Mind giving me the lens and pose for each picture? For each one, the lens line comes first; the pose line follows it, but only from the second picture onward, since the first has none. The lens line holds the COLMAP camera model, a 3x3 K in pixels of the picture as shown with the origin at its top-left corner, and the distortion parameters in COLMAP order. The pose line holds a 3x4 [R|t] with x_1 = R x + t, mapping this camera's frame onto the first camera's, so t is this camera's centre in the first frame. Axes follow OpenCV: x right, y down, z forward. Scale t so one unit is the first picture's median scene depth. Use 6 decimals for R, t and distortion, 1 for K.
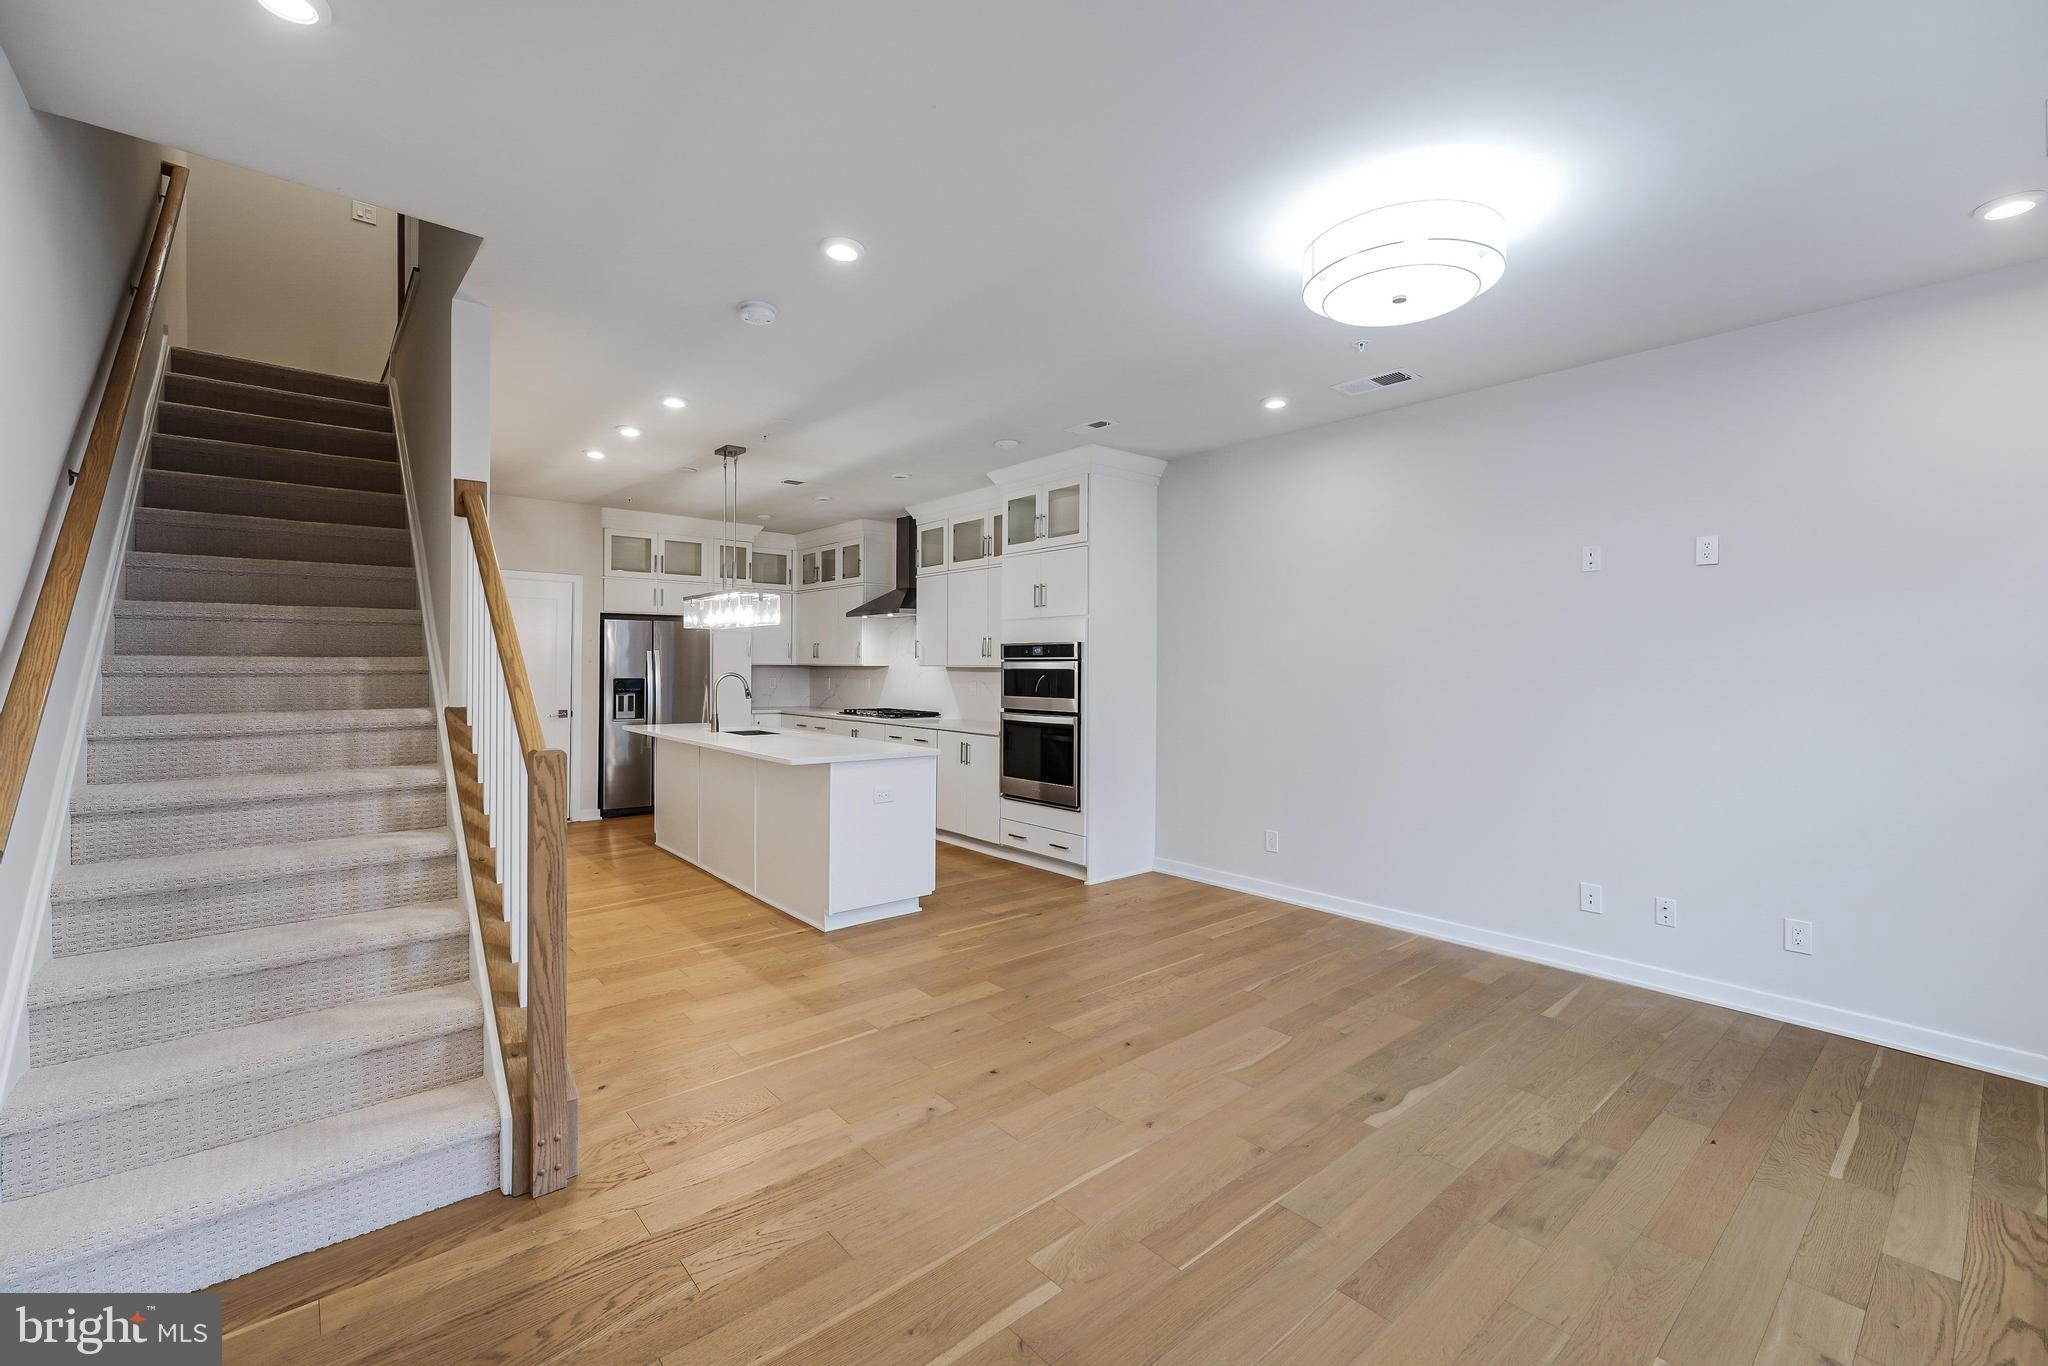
lens RADIAL K [[850.1, 0, 1034.7], [0, 850.1, 658.8], [0, 0, 1]] dist [-0.000678, -0.000027]
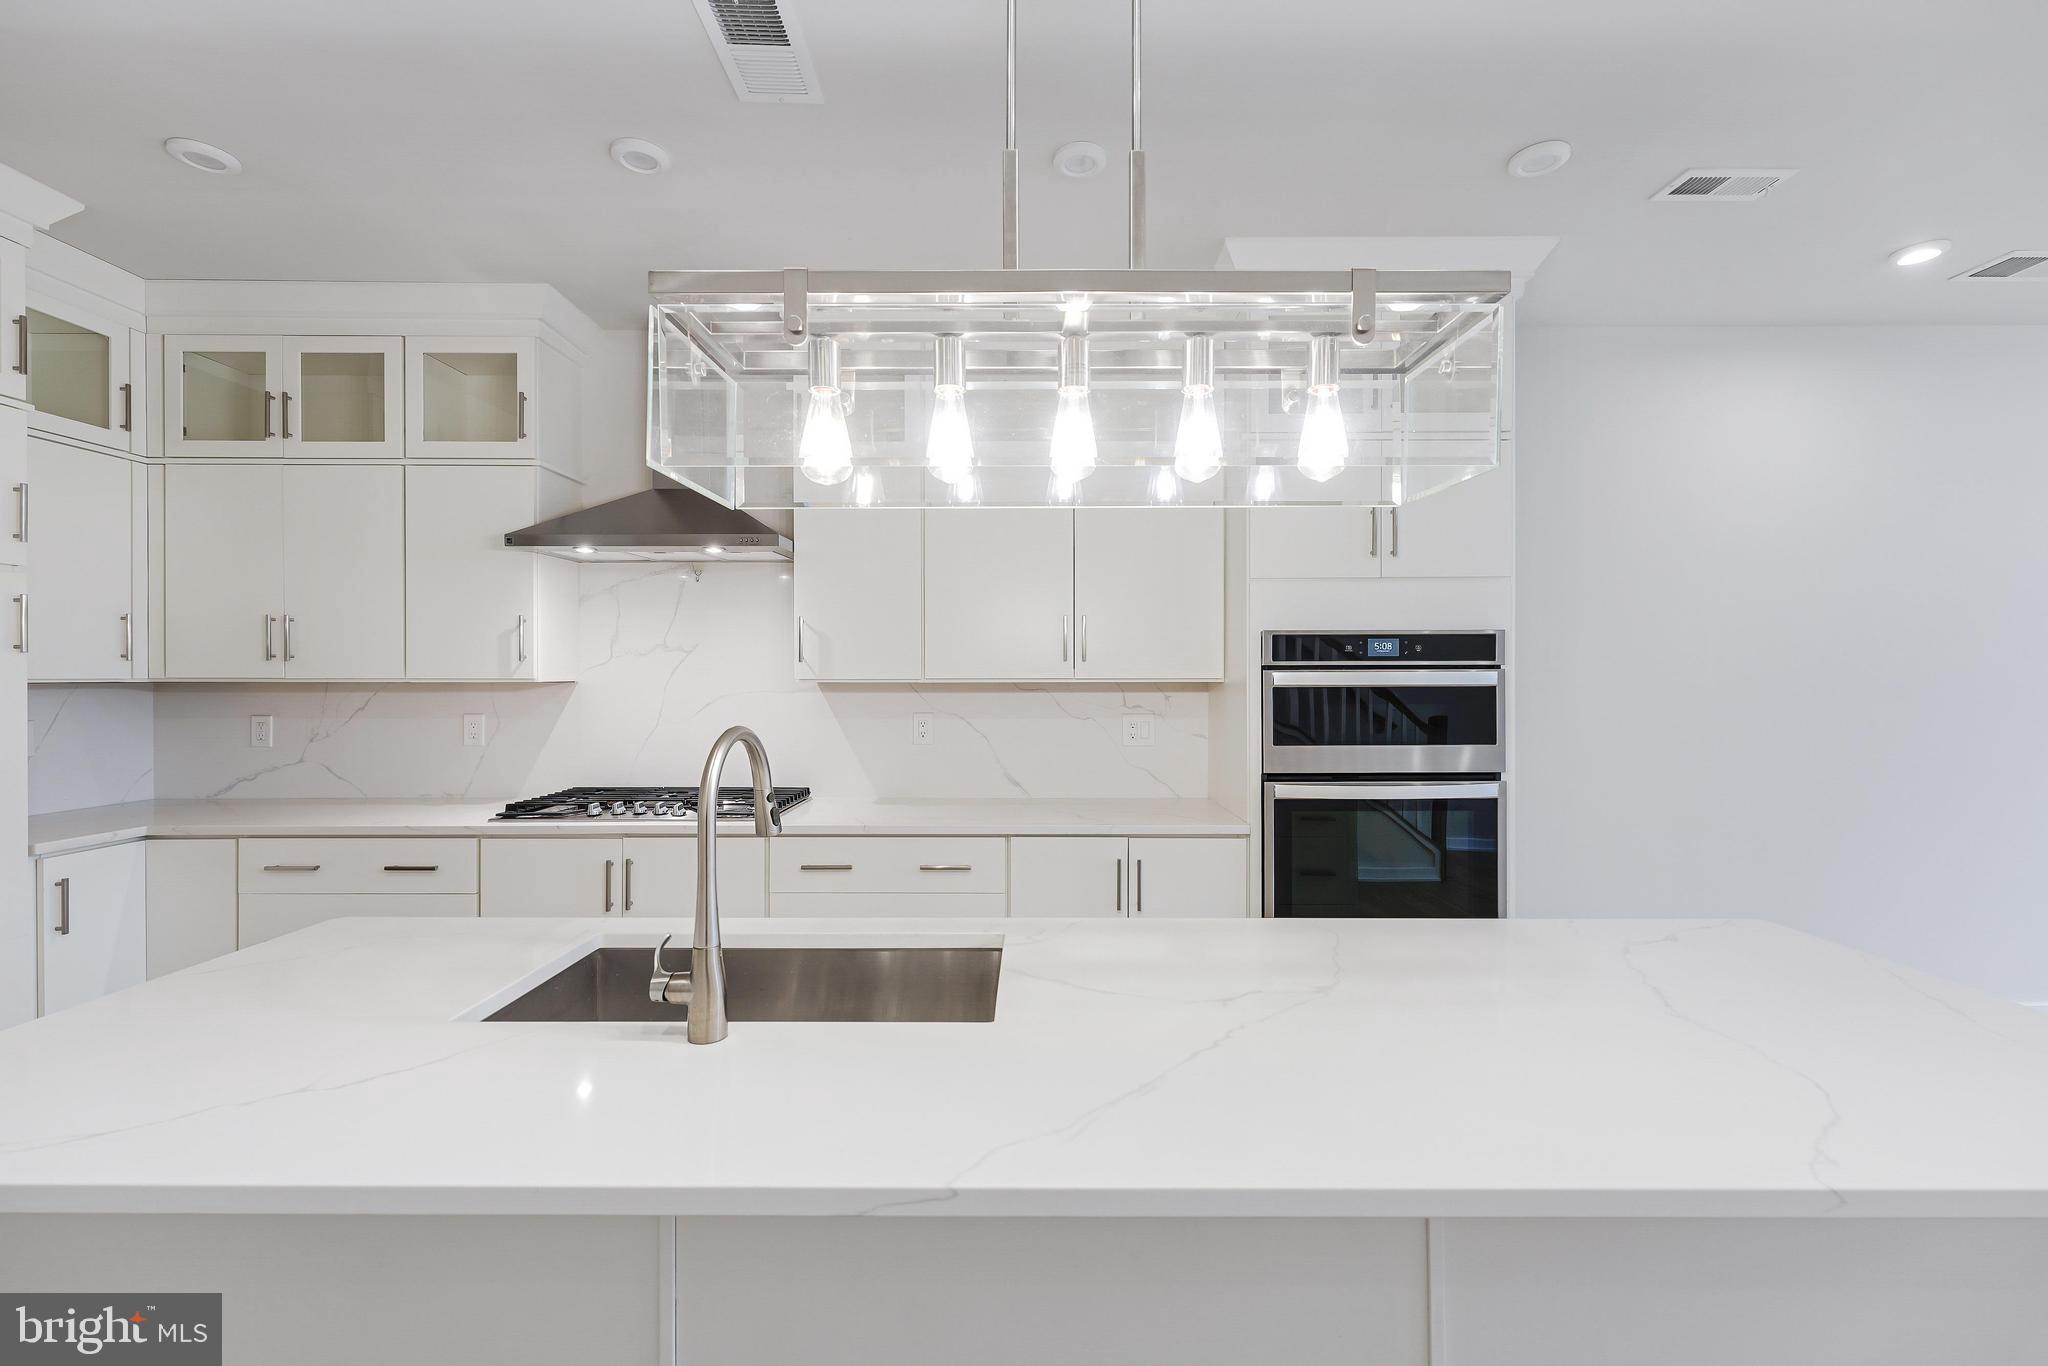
lens RADIAL K [[776.2, 0, 1041.5], [0, 776.2, 679.6], [0, 0, 1]] dist [-0.006281, -0.000028]
pose [[0.647989, -0.006024, 0.761626, -0.356442], [-0.003003, 0.999941, 0.010464, 0.003525], [-0.761644, -0.009068, 0.647933, 0.685084]]
